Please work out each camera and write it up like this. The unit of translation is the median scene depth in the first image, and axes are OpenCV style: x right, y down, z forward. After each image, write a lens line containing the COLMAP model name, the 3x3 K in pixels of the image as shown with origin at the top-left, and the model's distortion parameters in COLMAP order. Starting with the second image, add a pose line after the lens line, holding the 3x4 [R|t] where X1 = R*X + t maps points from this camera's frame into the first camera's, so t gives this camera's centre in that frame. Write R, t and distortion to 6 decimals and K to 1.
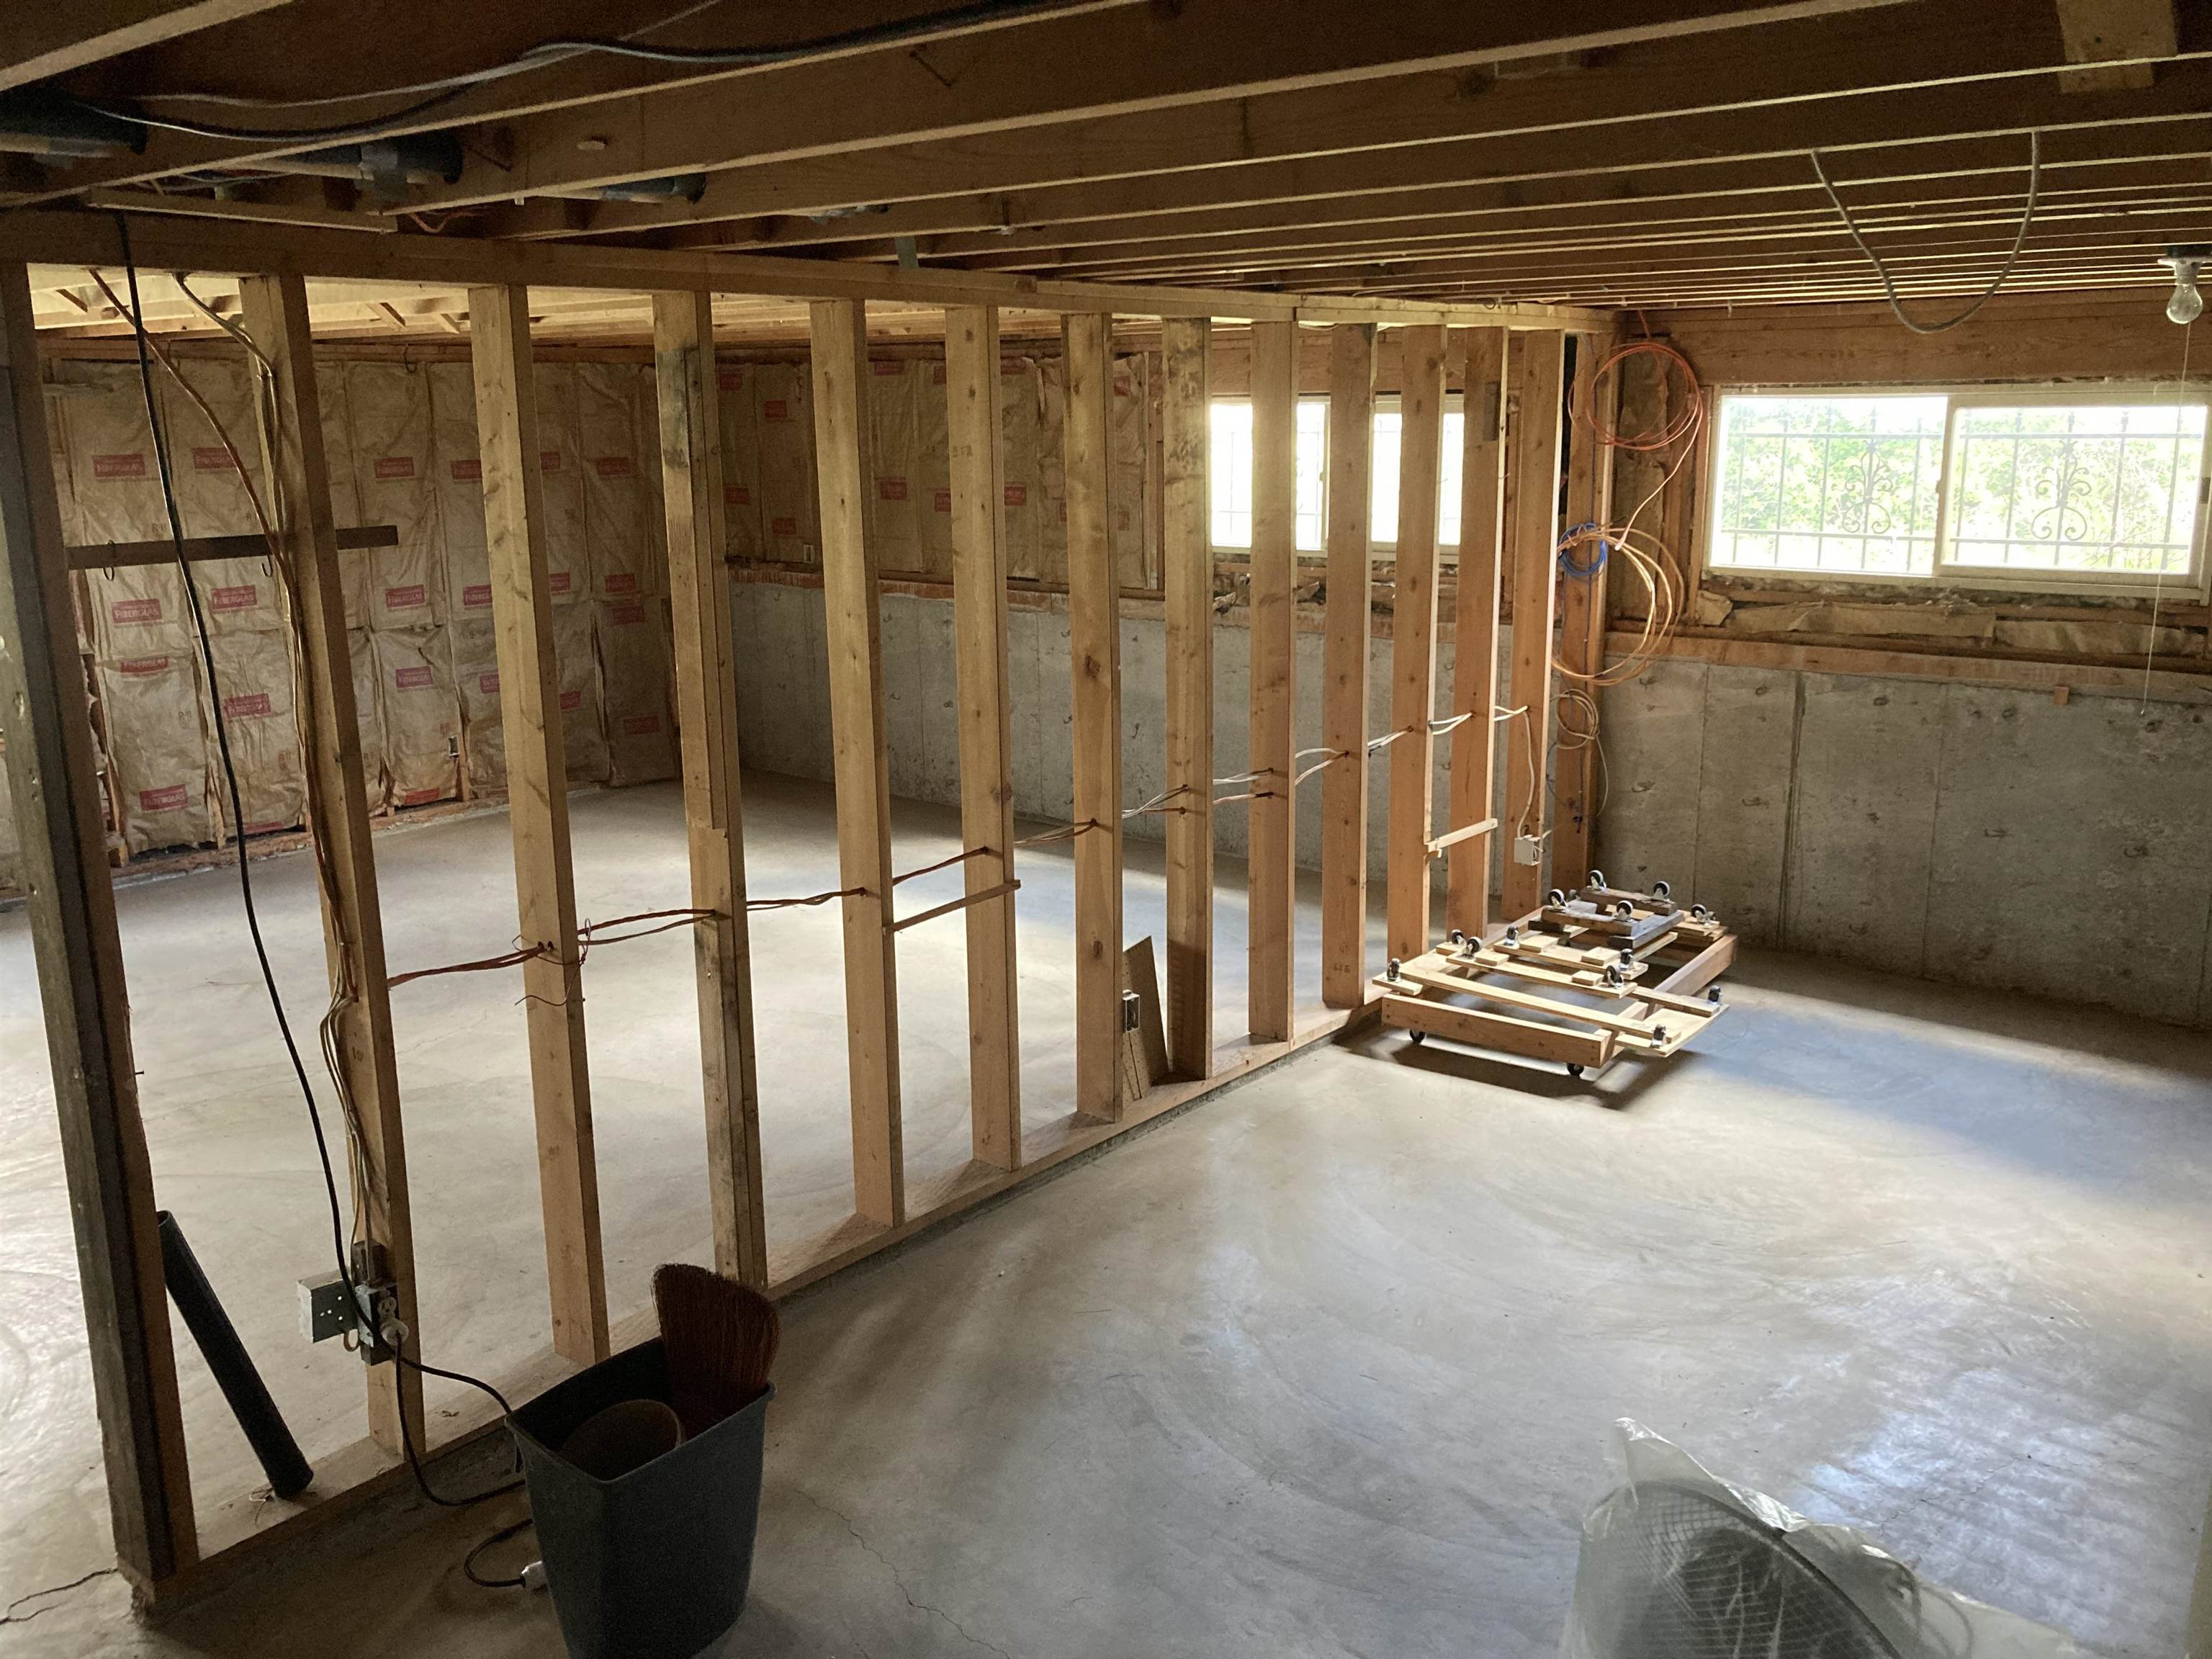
lens RADIAL K [[1815.8, 0, 1103.2], [0, 1815.8, 835.1], [0, 0, 1]] dist [0.012208, -0.004348]
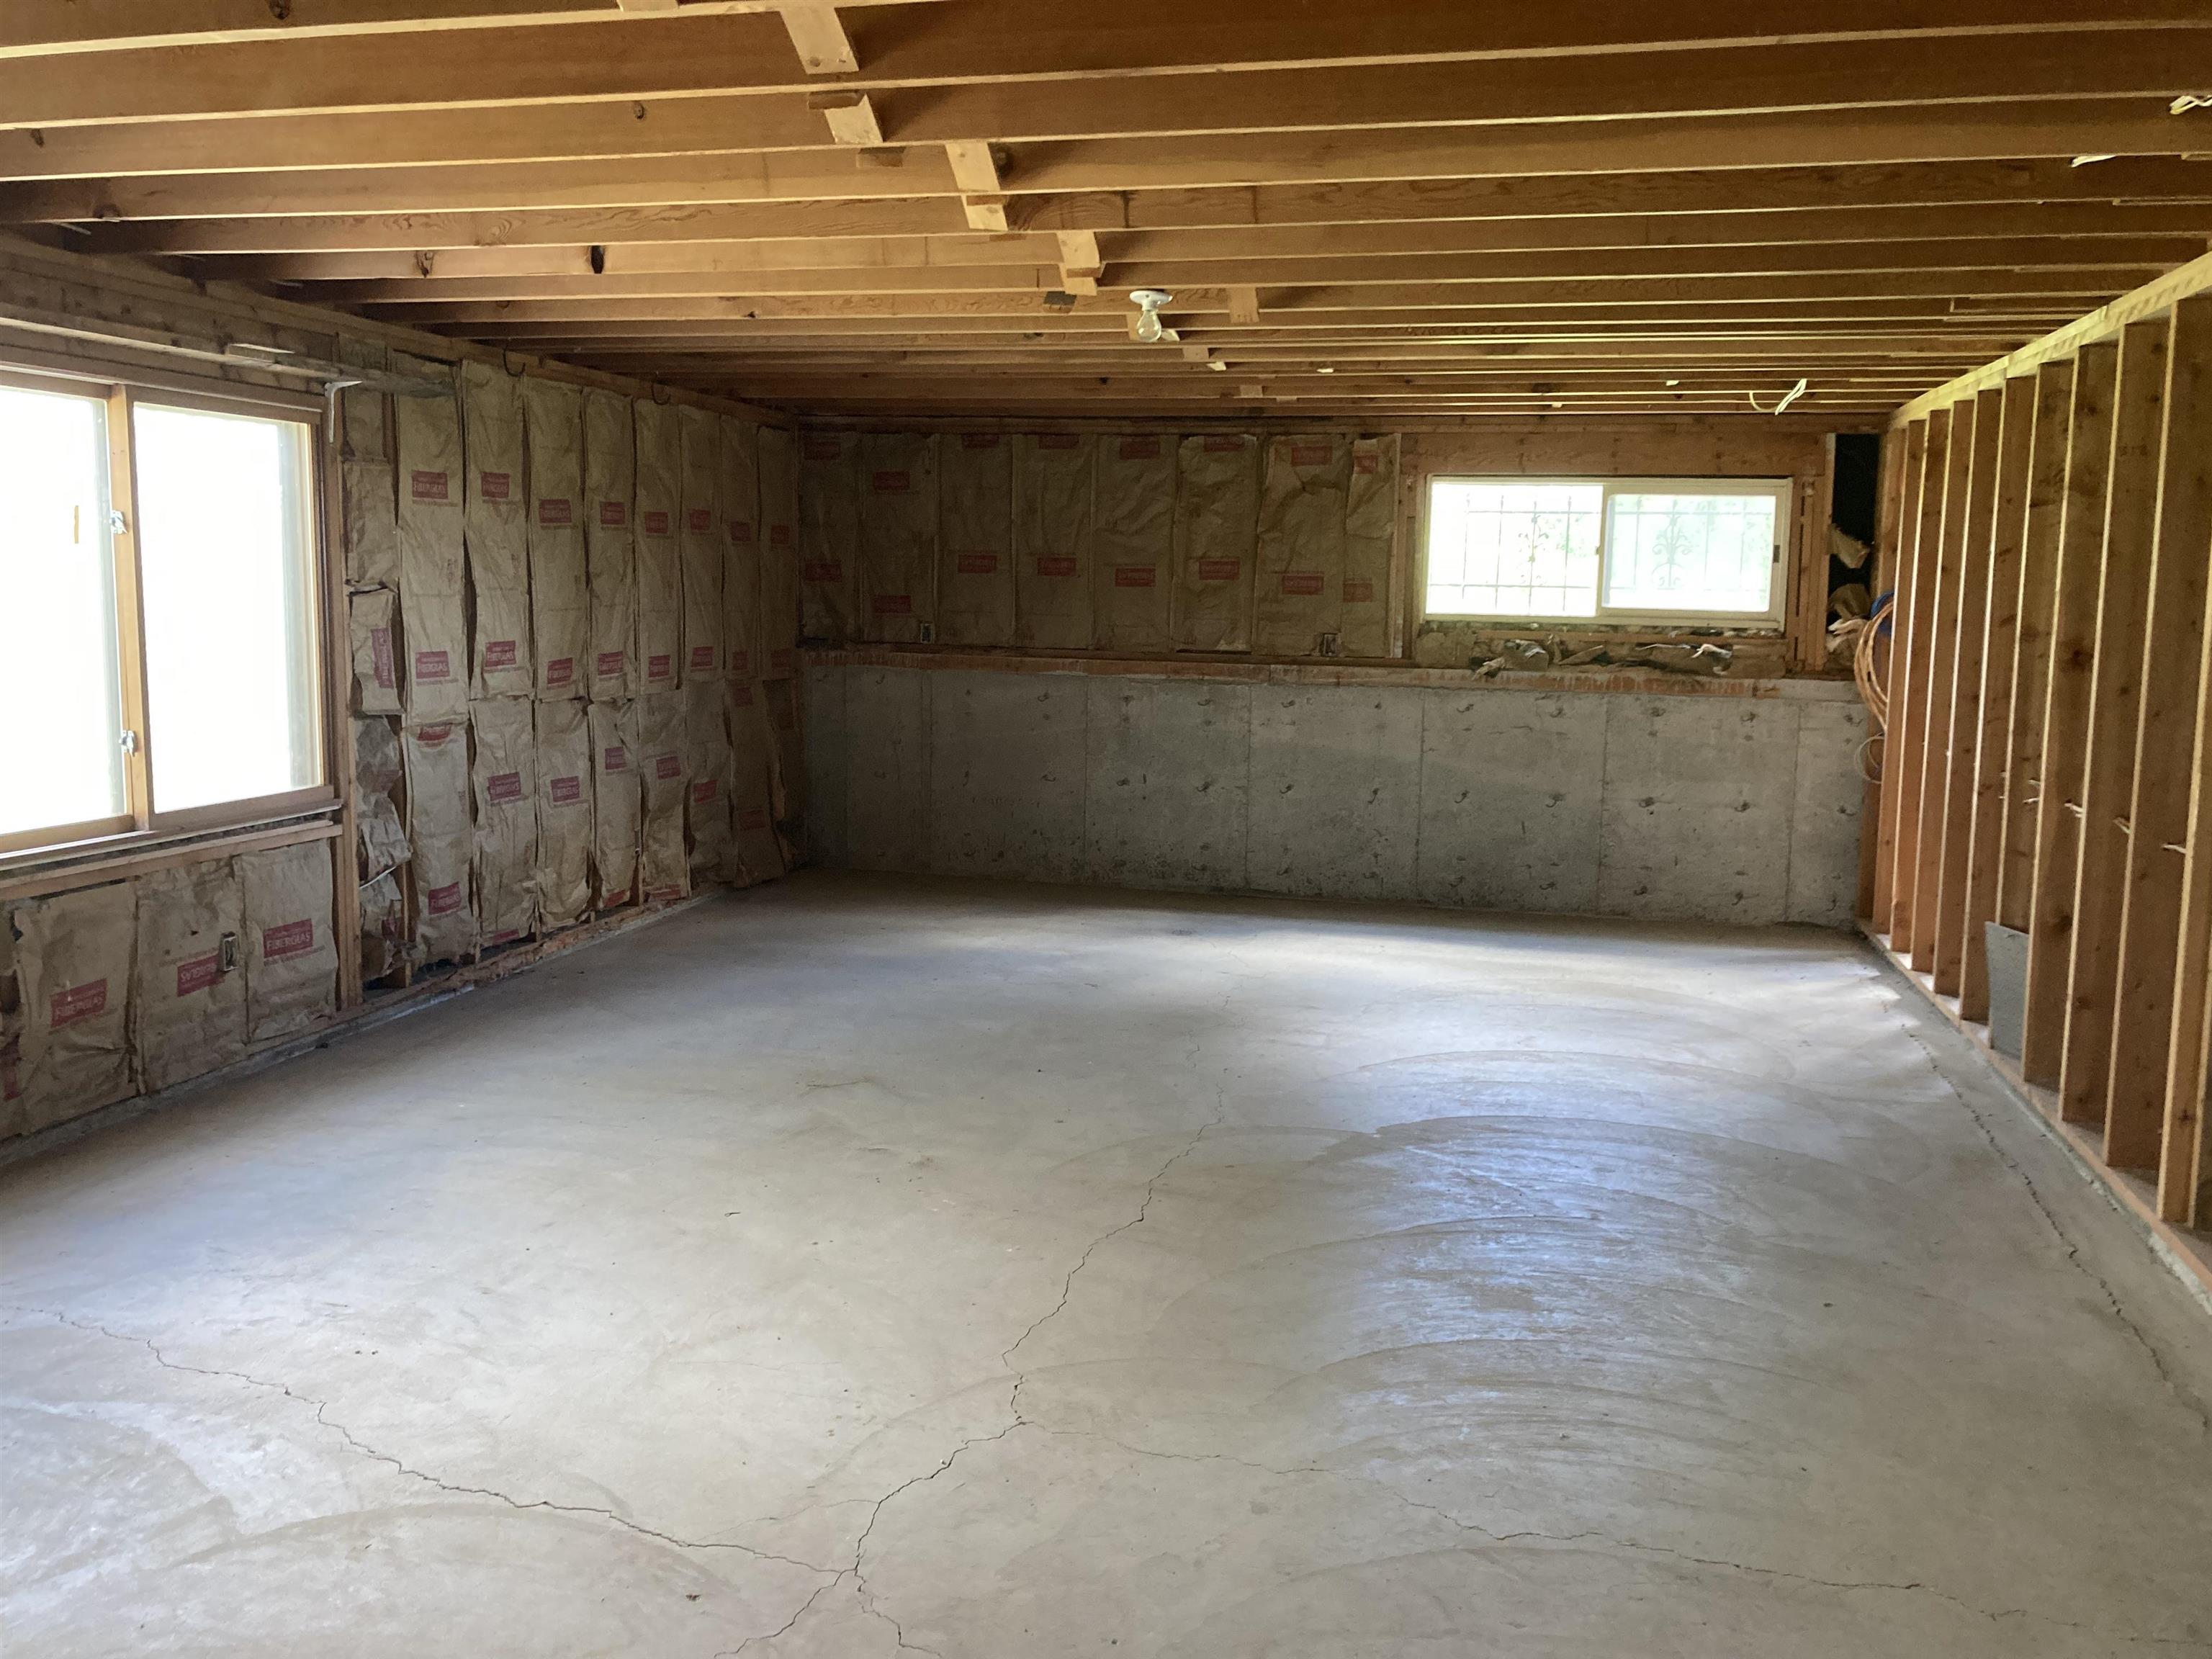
lens RADIAL K [[1815.8, 0, 1101.1], [0, 1815.8, 820.7], [0, 0, 1]] dist [0.012208, -0.004348]
pose [[0.896541, -0.029549, 0.441974, -0.565890], [0.074088, 0.993720, -0.083851, 0.031317], [-0.436721, 0.107920, 0.893100, 0.146645]]
